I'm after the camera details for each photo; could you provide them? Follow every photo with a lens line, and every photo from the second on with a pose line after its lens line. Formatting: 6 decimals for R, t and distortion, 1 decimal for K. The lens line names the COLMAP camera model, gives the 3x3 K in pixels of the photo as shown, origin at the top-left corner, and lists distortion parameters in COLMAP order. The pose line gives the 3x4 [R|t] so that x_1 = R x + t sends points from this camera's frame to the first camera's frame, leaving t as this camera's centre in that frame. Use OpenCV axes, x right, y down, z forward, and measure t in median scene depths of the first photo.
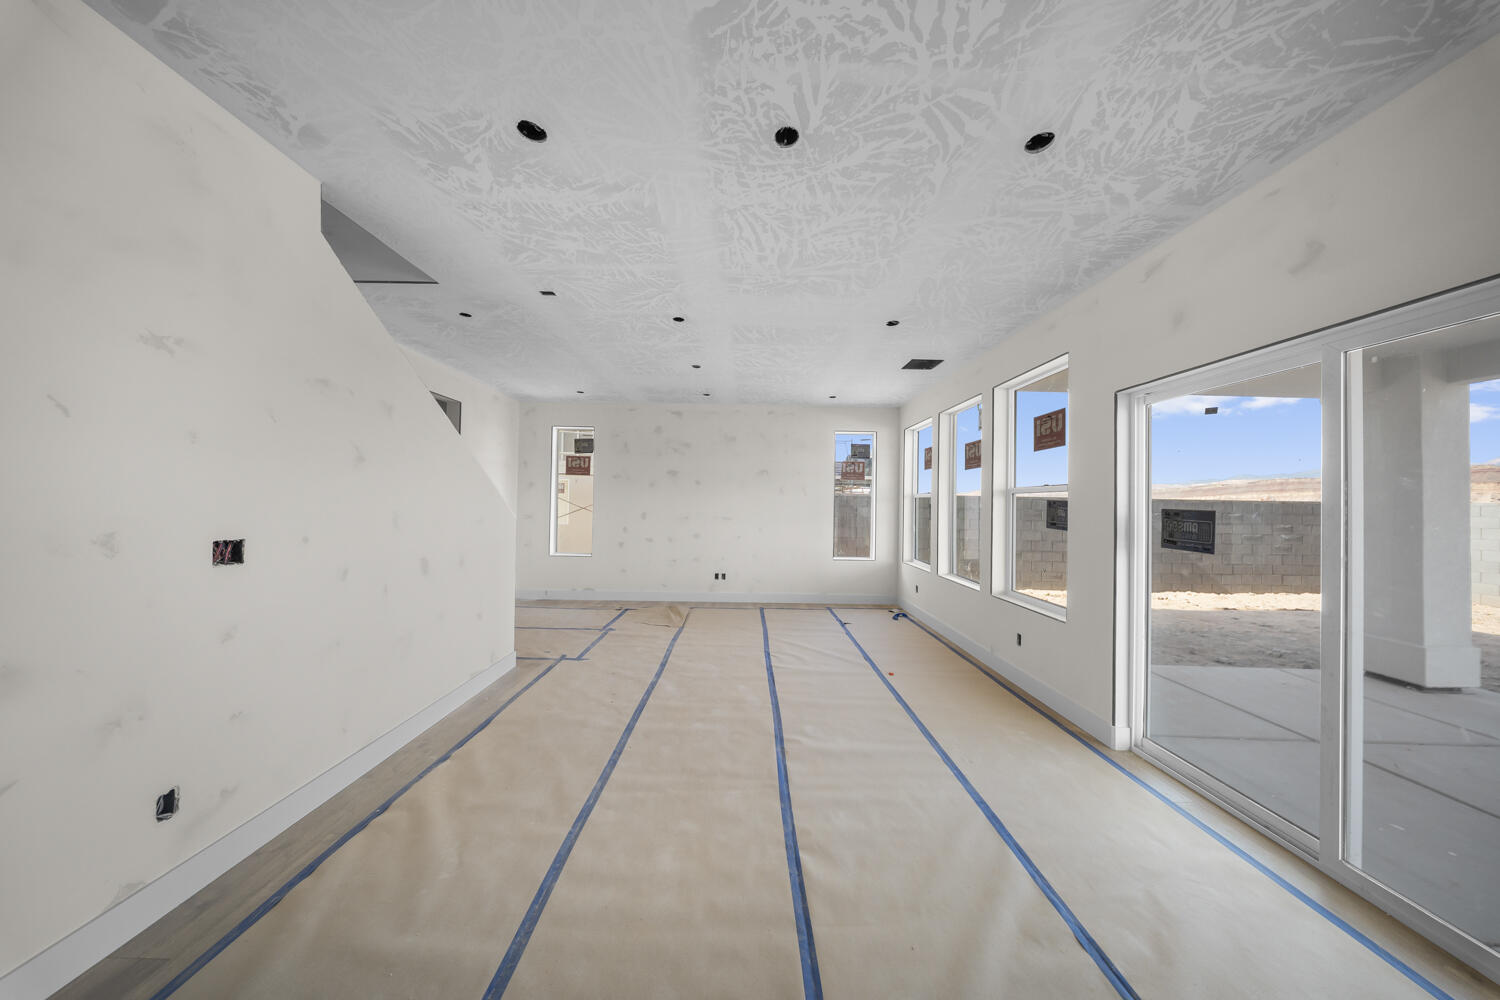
lens RADIAL K [[446.1, 0, 748.6], [0, 446.1, 498.4], [0, 0, 1]] dist [0.000511, -0.001548]
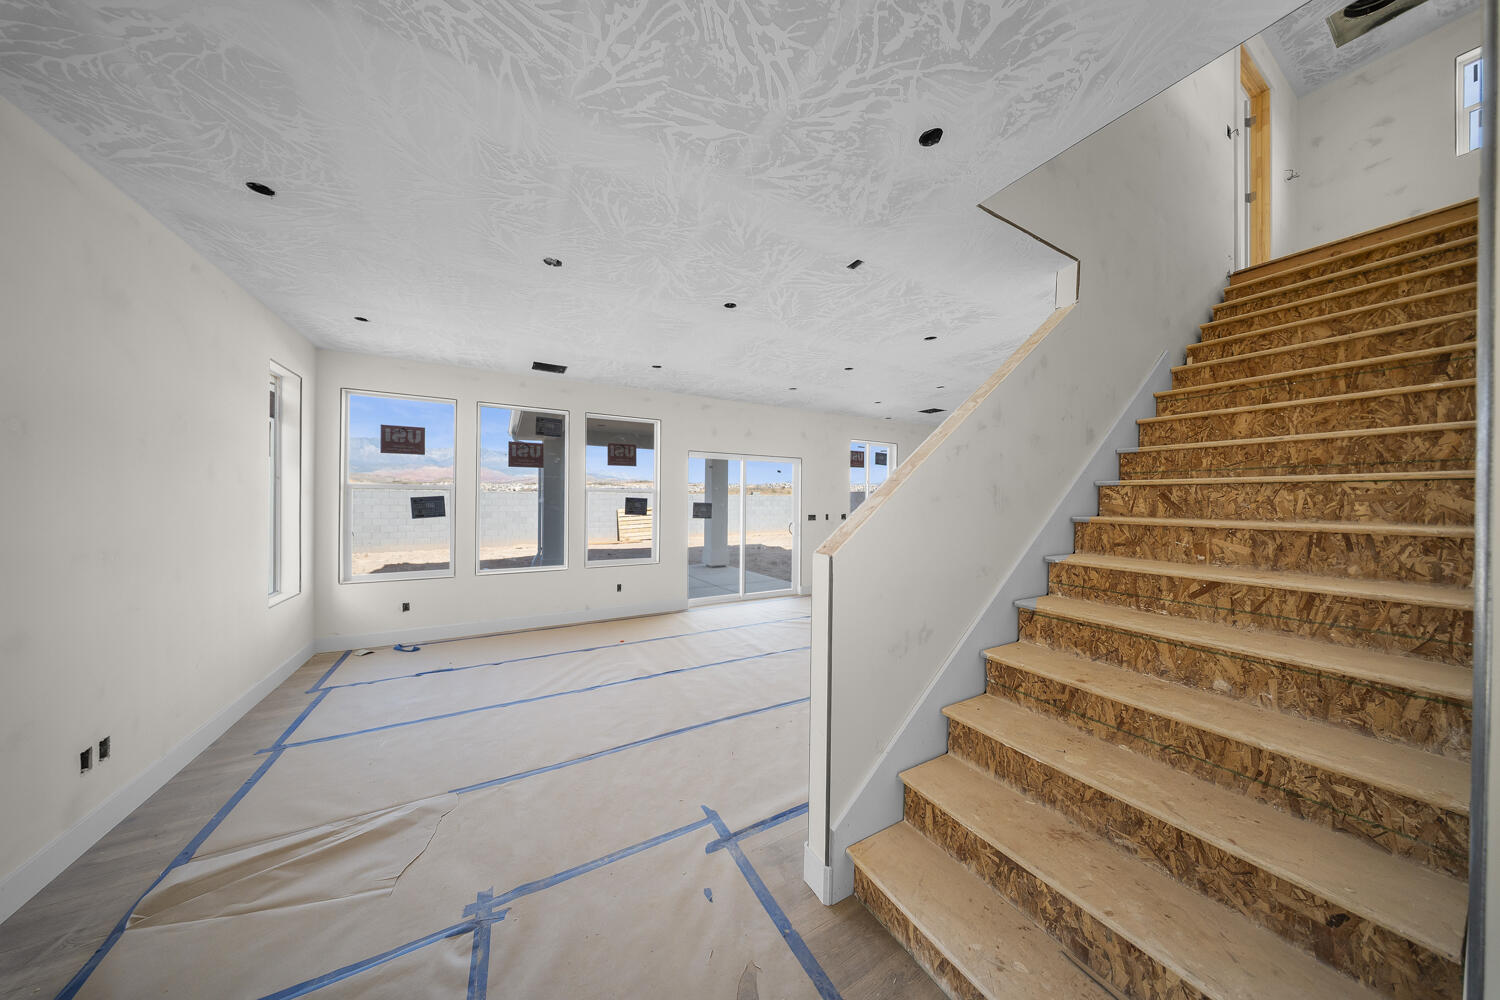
lens RADIAL K [[446.1, 0, 748.6], [0, 446.1, 498.4], [0, 0, 1]] dist [0.000511, -0.001548]
pose [[-0.497185, -0.021046, 0.867389, -0.966526], [-0.029742, 0.999532, 0.007204, -0.018127], [-0.867135, -0.022217, -0.497578, 1.406056]]
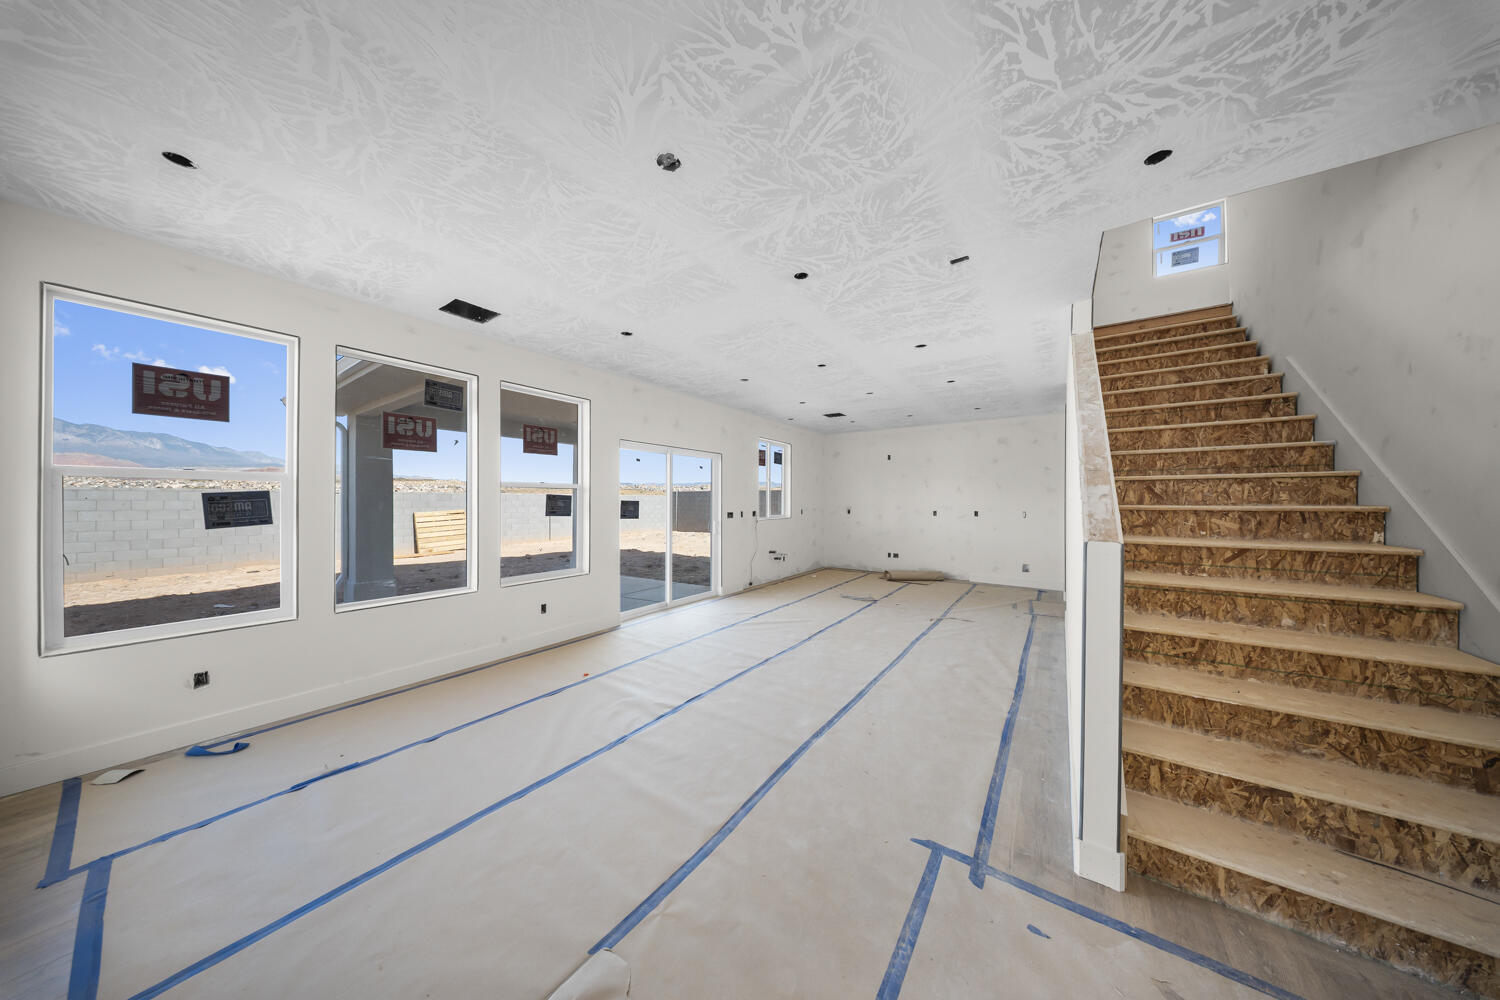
lens RADIAL K [[442.7, 0, 750.0], [0, 442.7, 500.0], [0, 0, 1]] dist [-0.004733, 0.000052]
pose [[-0.821427, -0.019017, 0.569997, -0.544724], [-0.024898, 0.999687, -0.002529, 0.009153], [-0.569771, -0.016269, -0.821643, 1.701917]]
